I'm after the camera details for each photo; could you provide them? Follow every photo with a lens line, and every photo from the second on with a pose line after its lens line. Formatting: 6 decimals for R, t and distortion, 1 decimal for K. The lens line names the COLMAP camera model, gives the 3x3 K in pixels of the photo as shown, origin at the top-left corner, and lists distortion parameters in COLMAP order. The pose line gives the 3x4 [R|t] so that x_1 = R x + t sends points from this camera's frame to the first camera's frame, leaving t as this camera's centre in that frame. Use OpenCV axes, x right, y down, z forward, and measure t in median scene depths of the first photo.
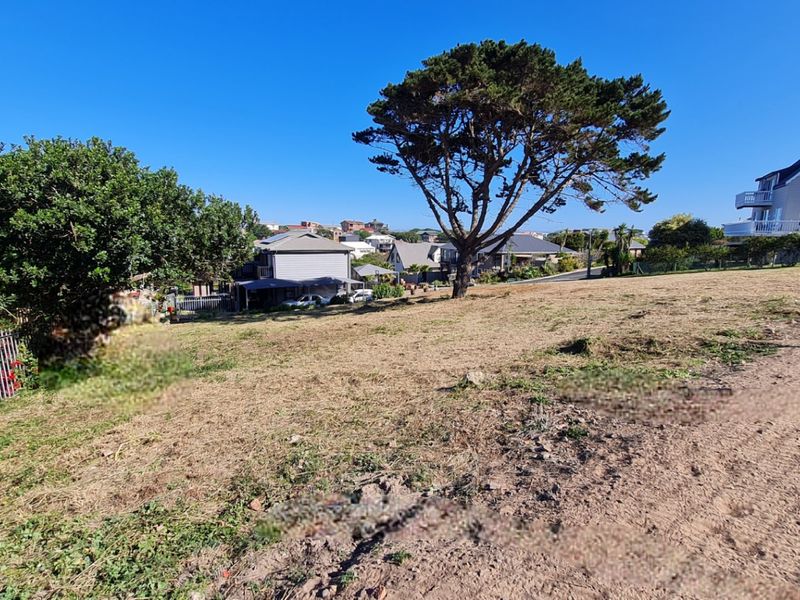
lens RADIAL K [[425.6, 0, 408.6], [0, 425.6, 296.7], [0, 0, 1]] dist [0.004672, 0.000880]
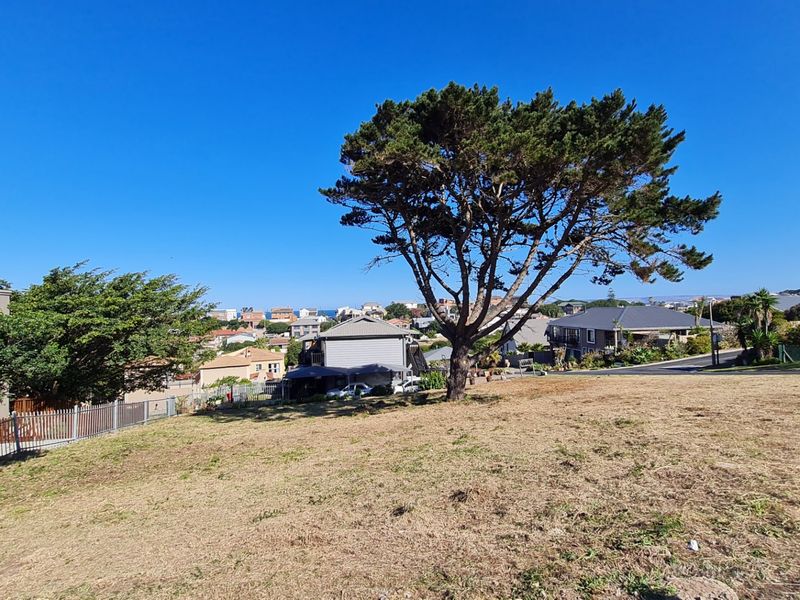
lens RADIAL K [[425.6, 0, 408.6], [0, 425.6, 296.7], [0, 0, 1]] dist [0.004672, 0.000880]
pose [[0.938594, -0.050156, -0.341359, 0.196969], [-0.009574, 0.985210, -0.171083, -0.032038], [0.344891, 0.163846, 0.924232, 0.135035]]
